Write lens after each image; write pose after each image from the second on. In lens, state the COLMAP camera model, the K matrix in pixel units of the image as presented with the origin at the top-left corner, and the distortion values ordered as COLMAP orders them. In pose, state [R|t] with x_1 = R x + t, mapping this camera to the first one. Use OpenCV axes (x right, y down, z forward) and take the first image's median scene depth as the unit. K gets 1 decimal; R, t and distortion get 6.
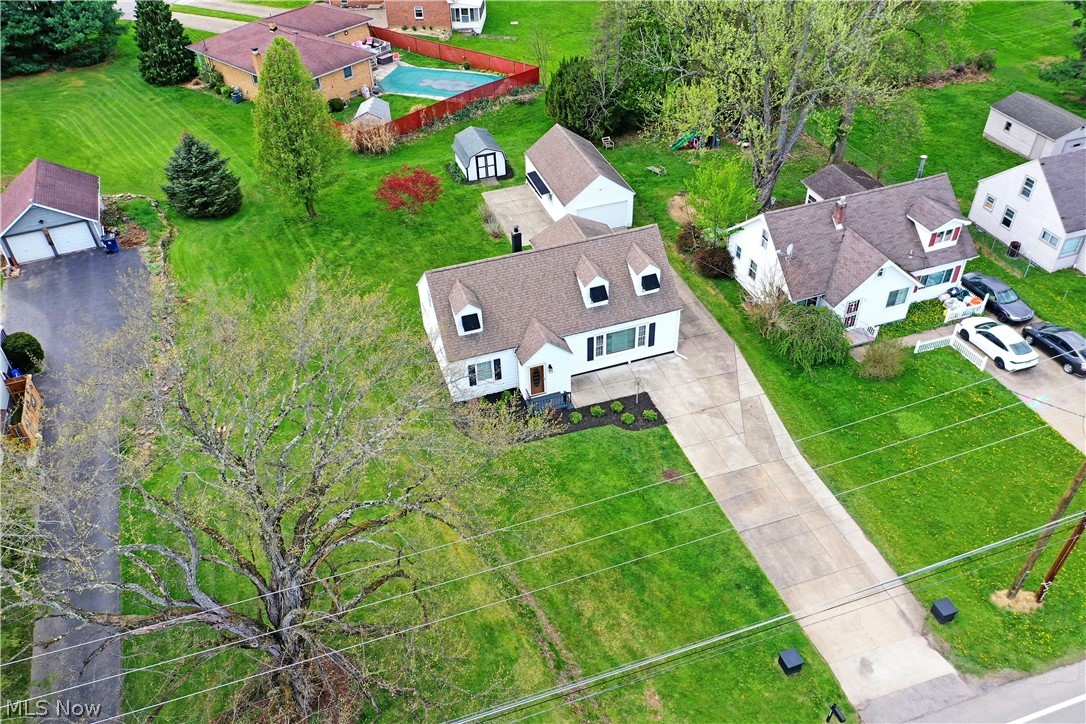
lens RADIAL K [[865.1, 0, 541.6], [0, 865.1, 358.4], [0, 0, 1]] dist [0.020289, 0.002254]
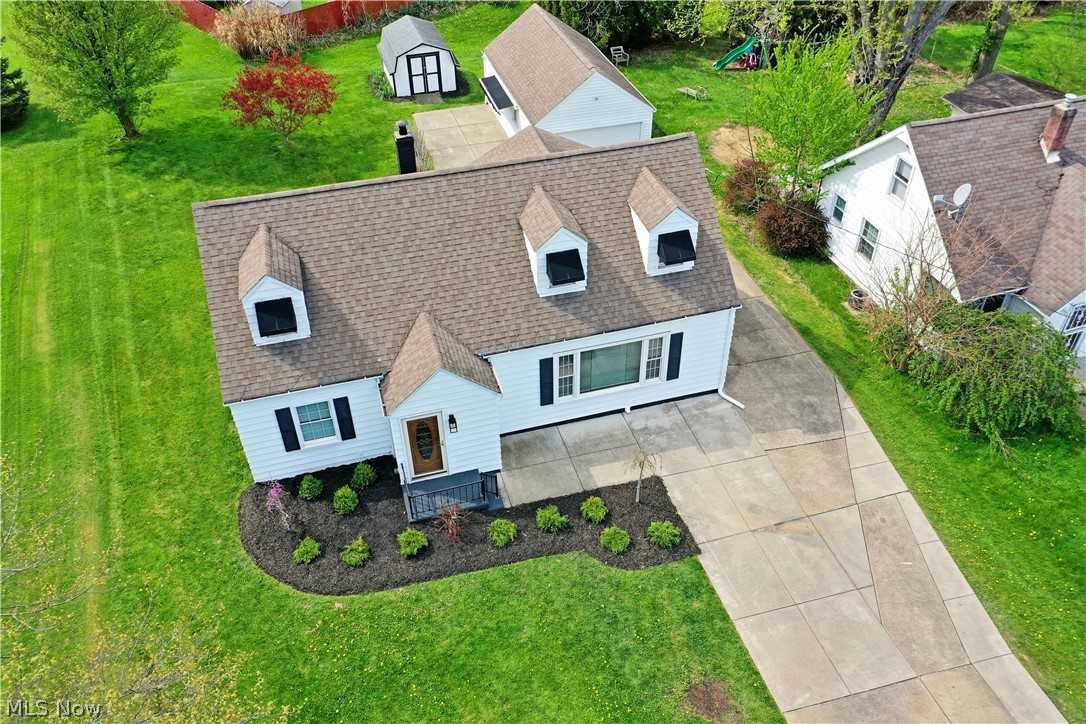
lens RADIAL K [[865.1, 0, 541.6], [0, 865.1, 358.4], [0, 0, 1]] dist [0.020289, 0.002254]
pose [[0.998923, 0.039446, -0.024426, 0.063154], [-0.039429, 0.999222, 0.001163, -0.023749], [0.024453, -0.000199, 0.999701, 0.501860]]
